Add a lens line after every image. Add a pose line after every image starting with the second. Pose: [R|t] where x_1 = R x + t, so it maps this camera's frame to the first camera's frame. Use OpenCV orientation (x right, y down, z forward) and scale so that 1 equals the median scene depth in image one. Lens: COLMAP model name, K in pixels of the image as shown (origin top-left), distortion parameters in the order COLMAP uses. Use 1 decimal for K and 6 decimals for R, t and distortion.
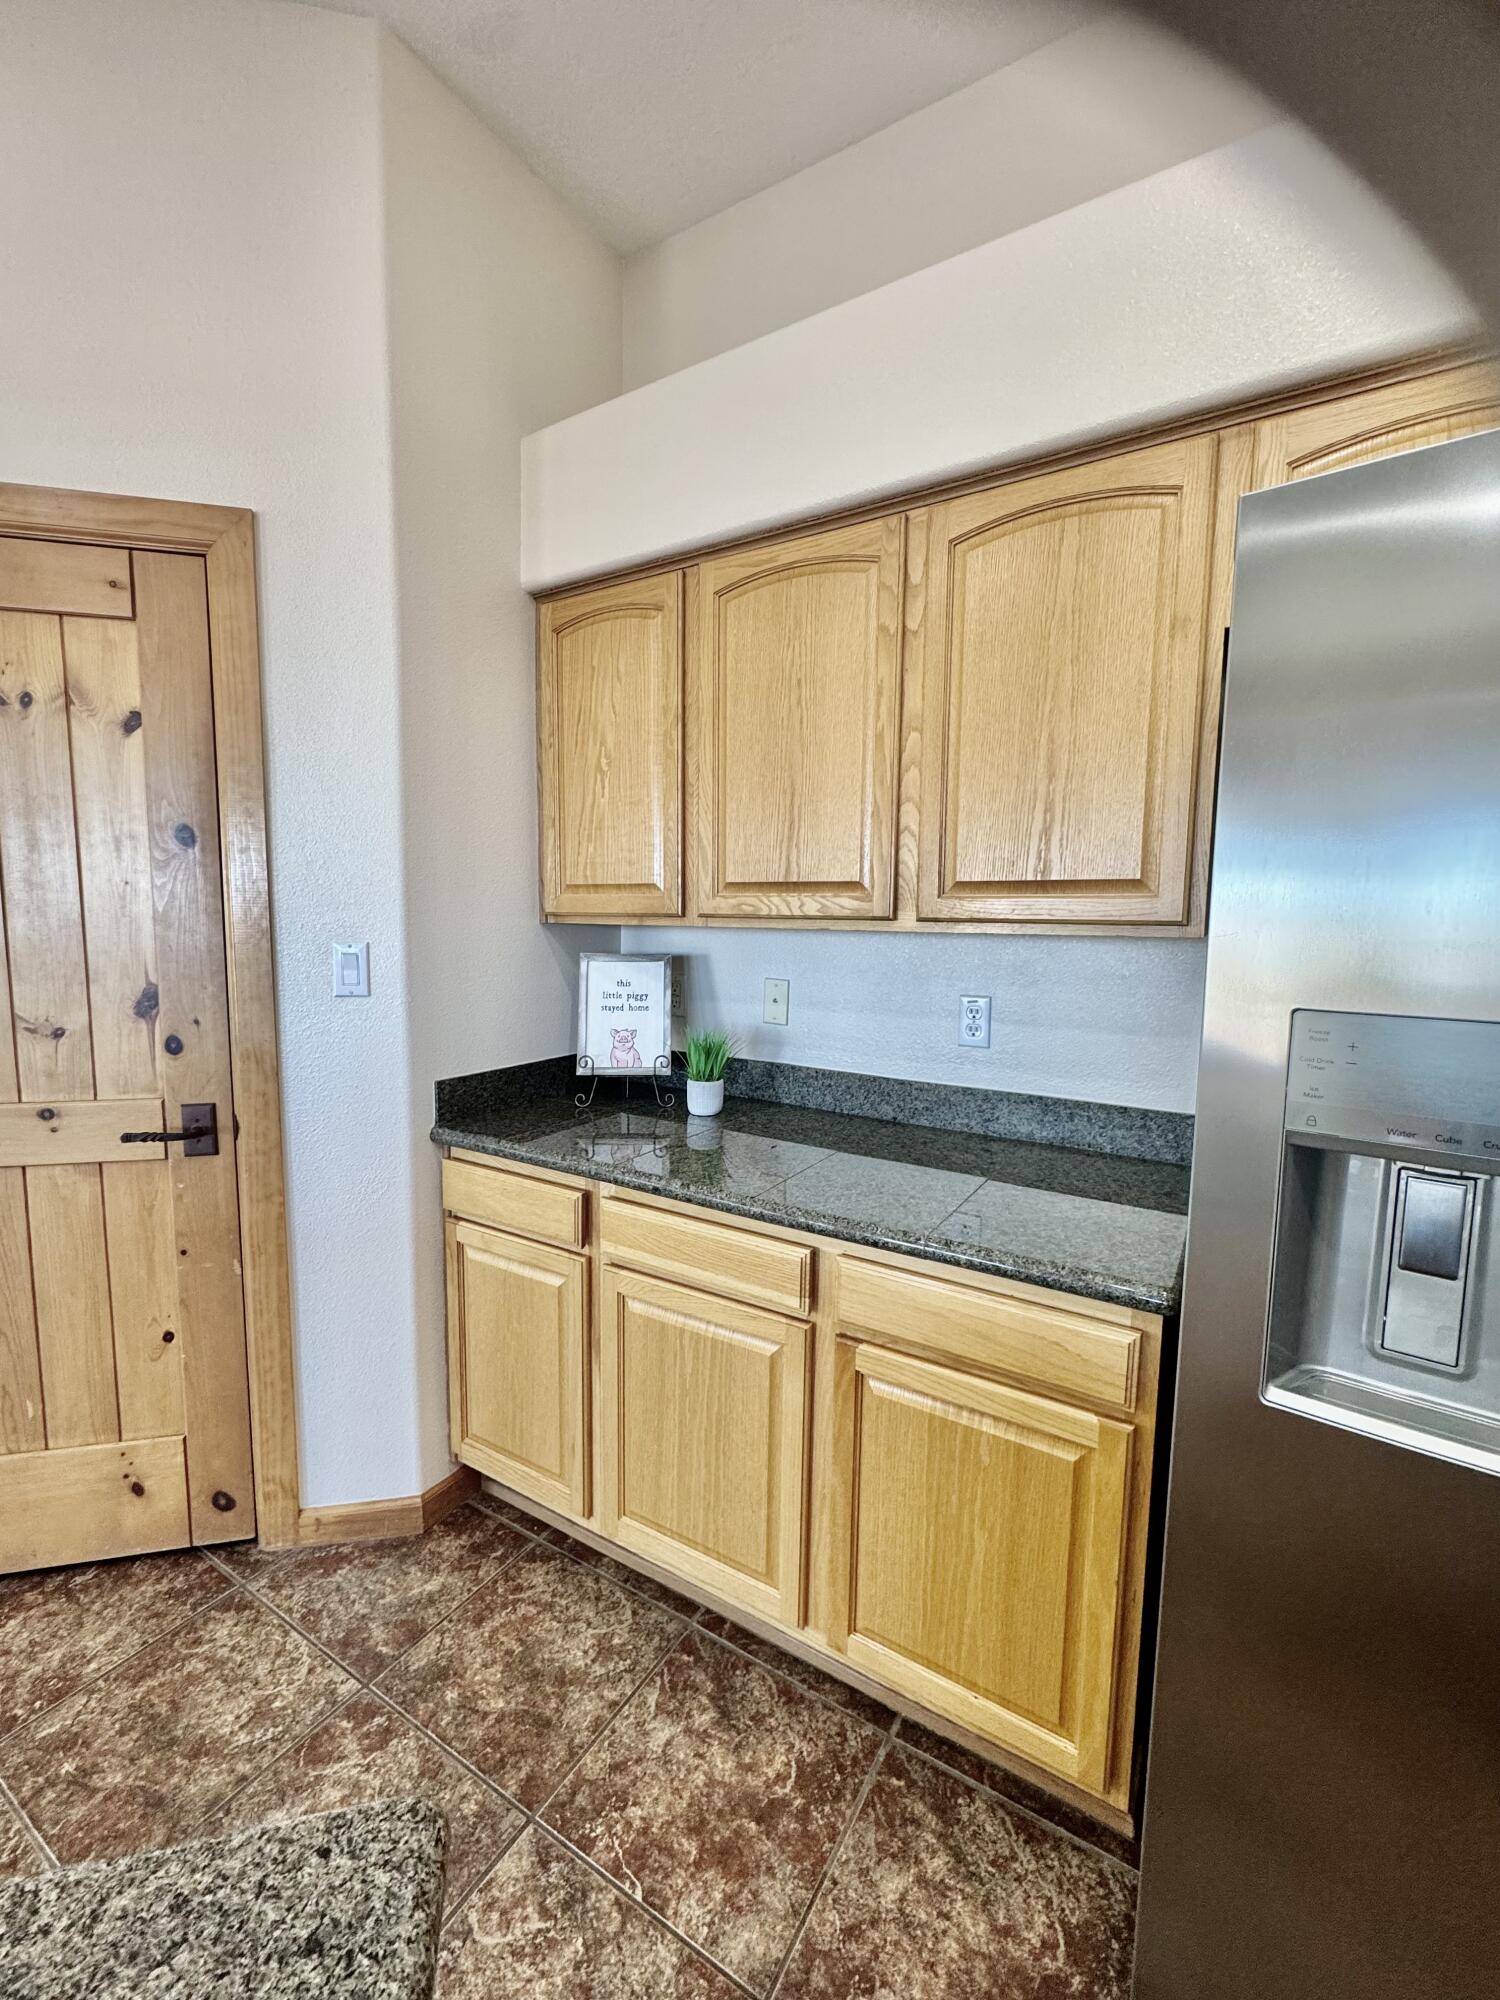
lens RADIAL K [[838.0, 0, 750.0], [0, 838.0, 1000.0], [0, 0, 1]] dist [-0.003557, 0.000529]
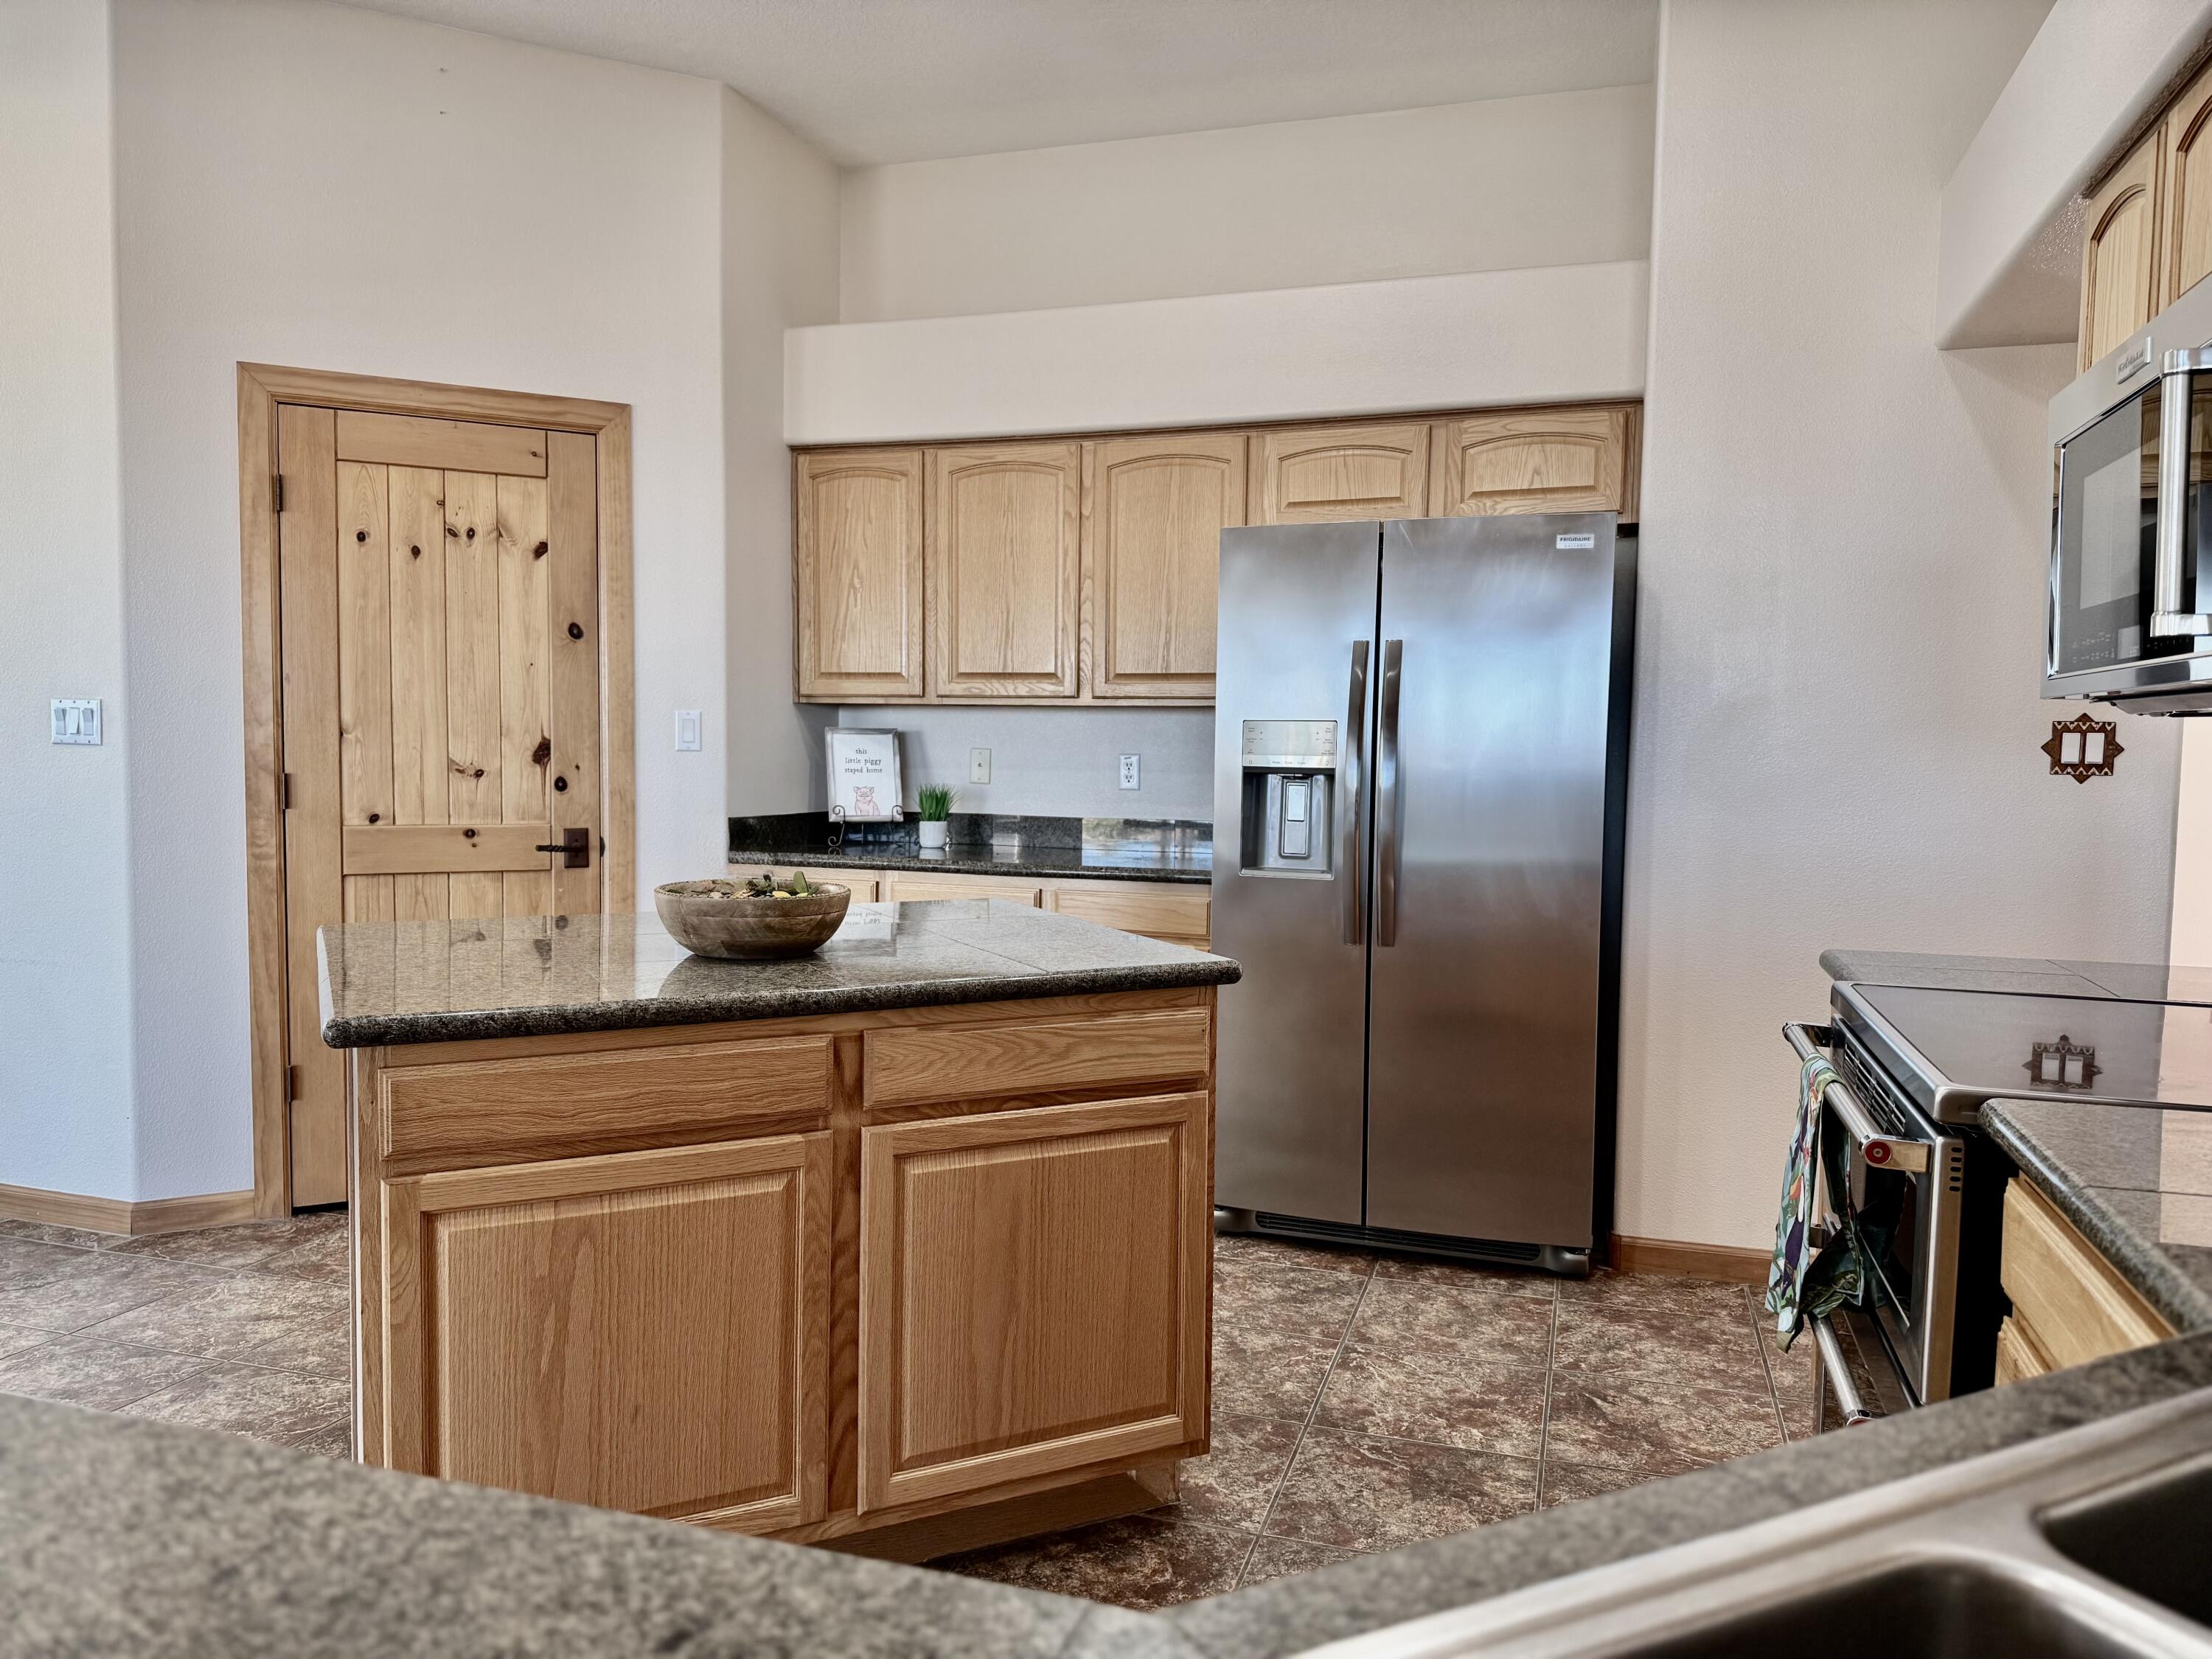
lens RADIAL K [[1508.1, 0, 1119.5], [0, 1508.1, 831.6], [0, 0, 1]] dist [0.154957, -0.272534]
pose [[0.968435, -0.013591, 0.248894, -0.429828], [0.024380, 0.998889, -0.040318, 0.253039], [-0.248070, 0.045113, 0.967691, -1.627512]]
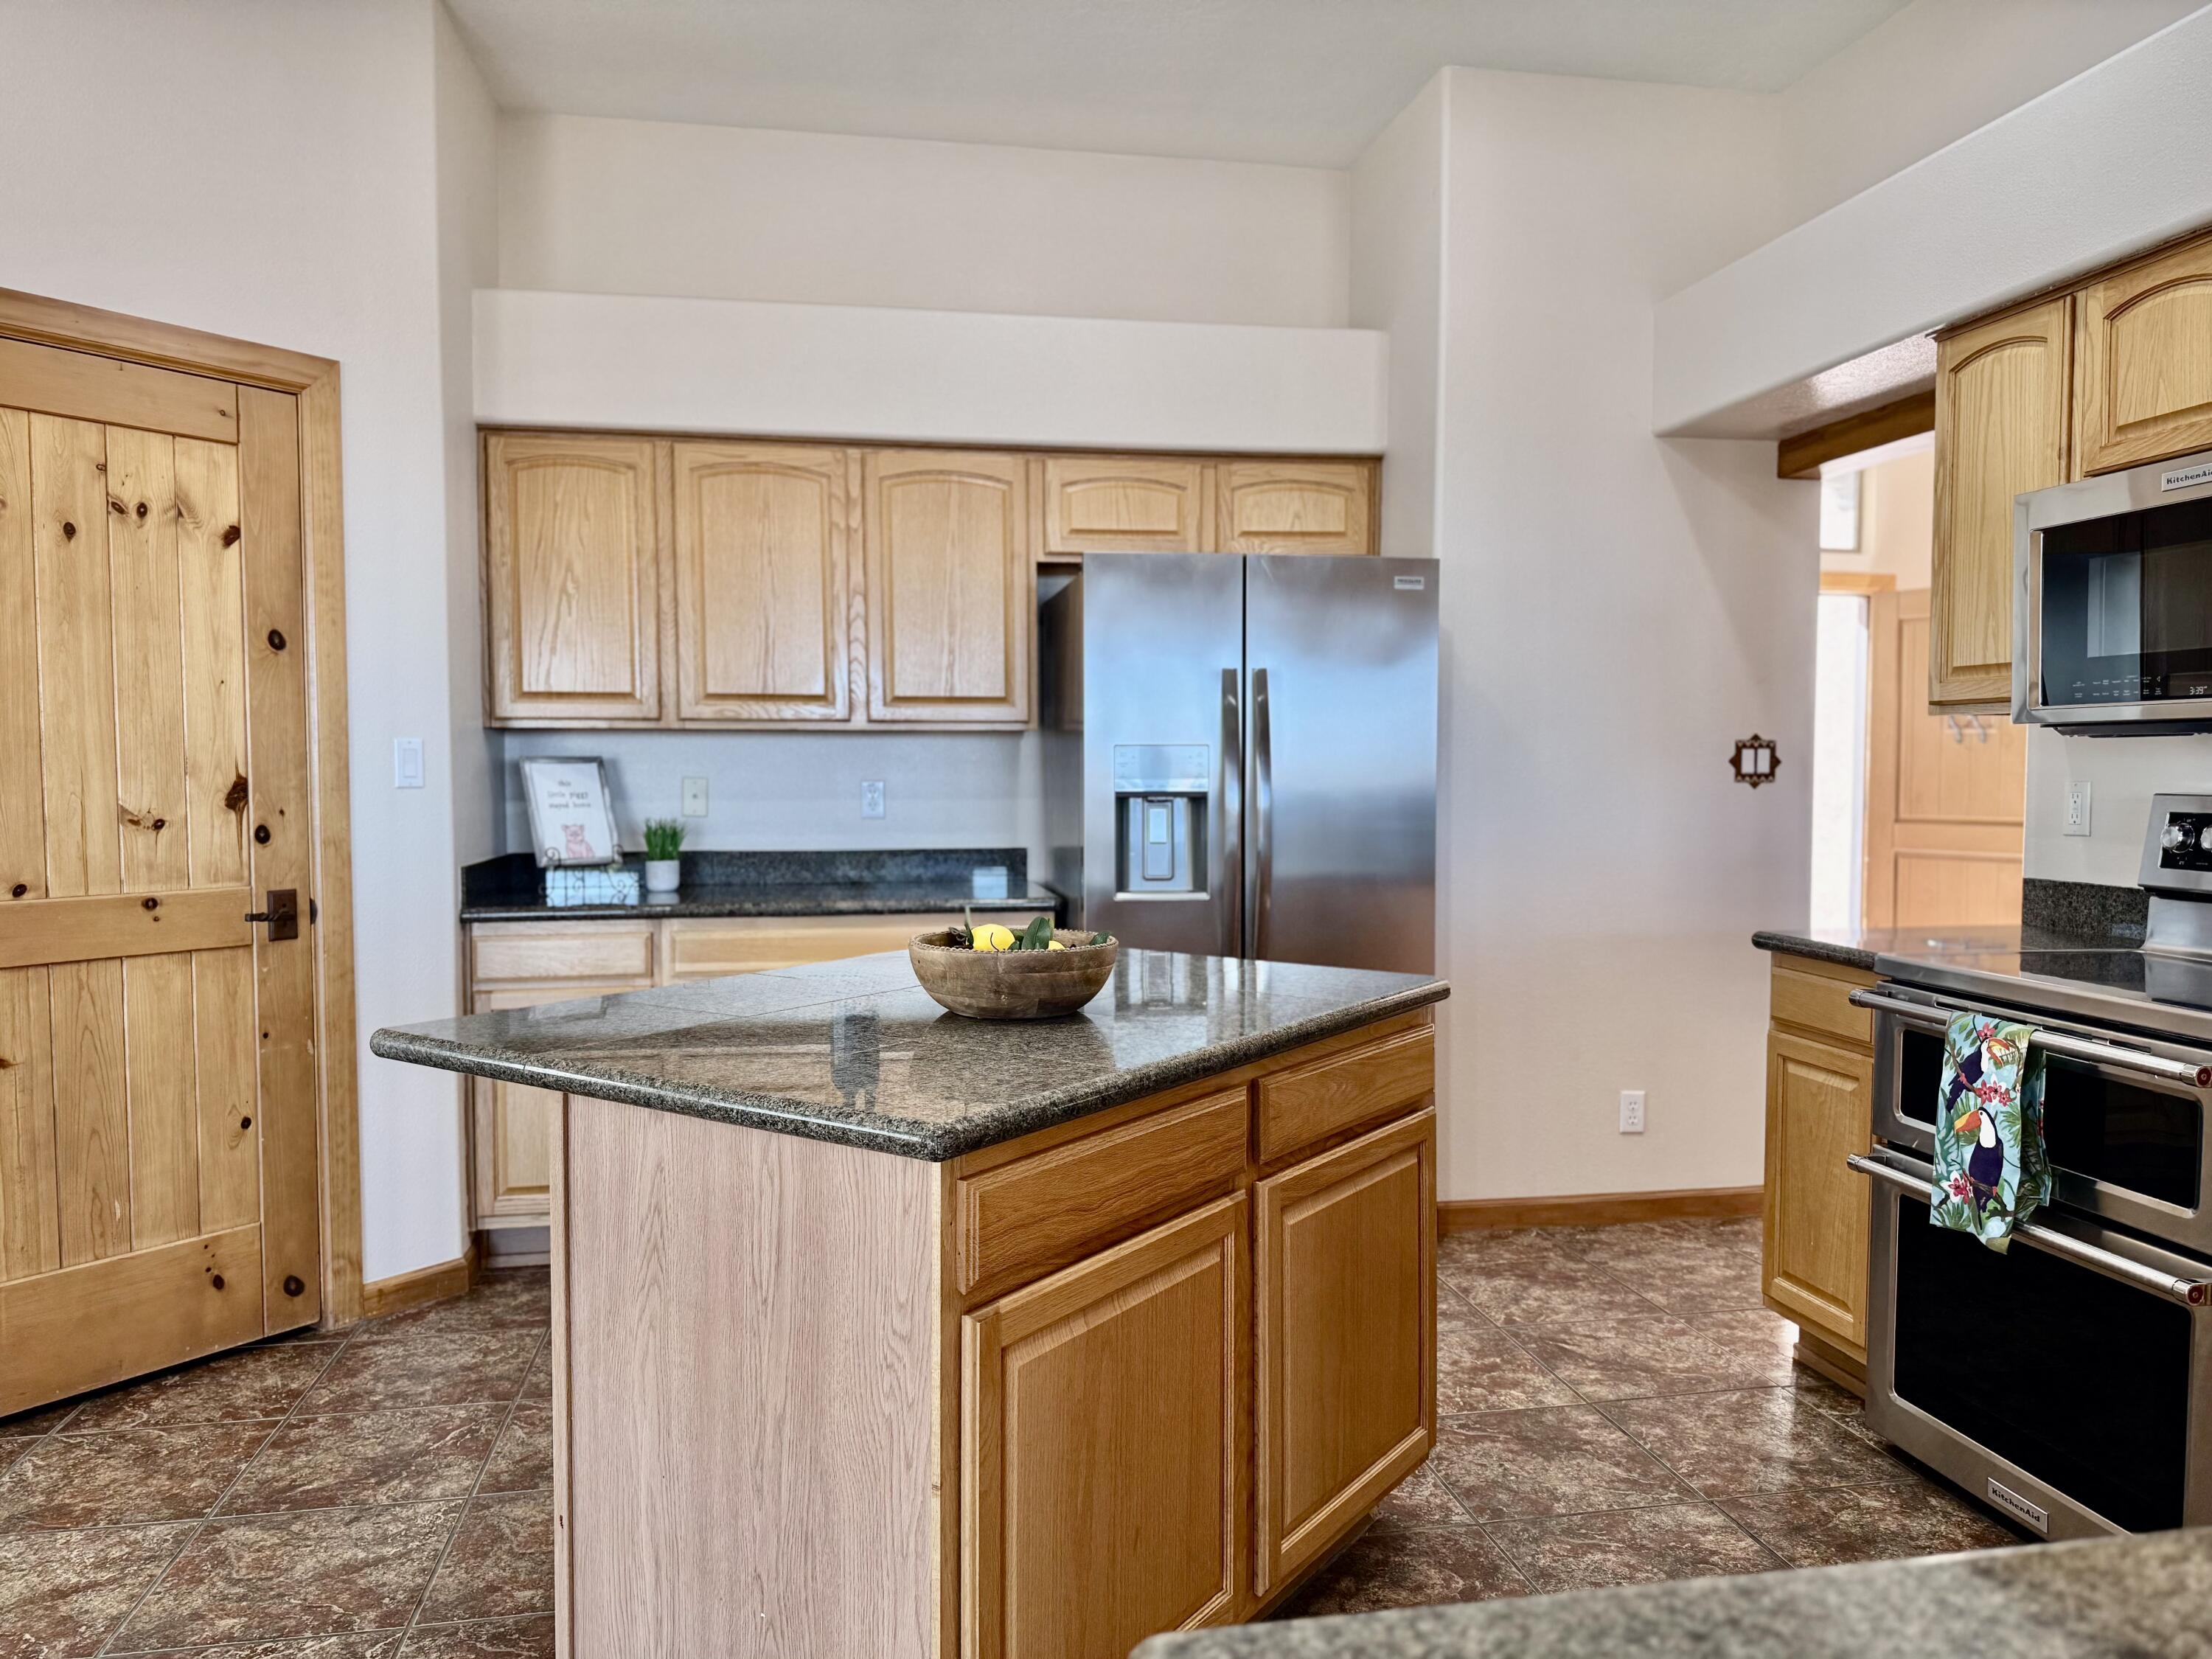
lens RADIAL K [[1517.7, 0, 1105.5], [0, 1517.7, 831.4], [0, 0, 1]] dist [0.157444, -0.247897]
pose [[0.739817, -0.043719, 0.671387, -1.218918], [0.081676, 0.996342, -0.025121, 0.186796], [-0.667833, 0.073421, 0.740681, -1.176861]]
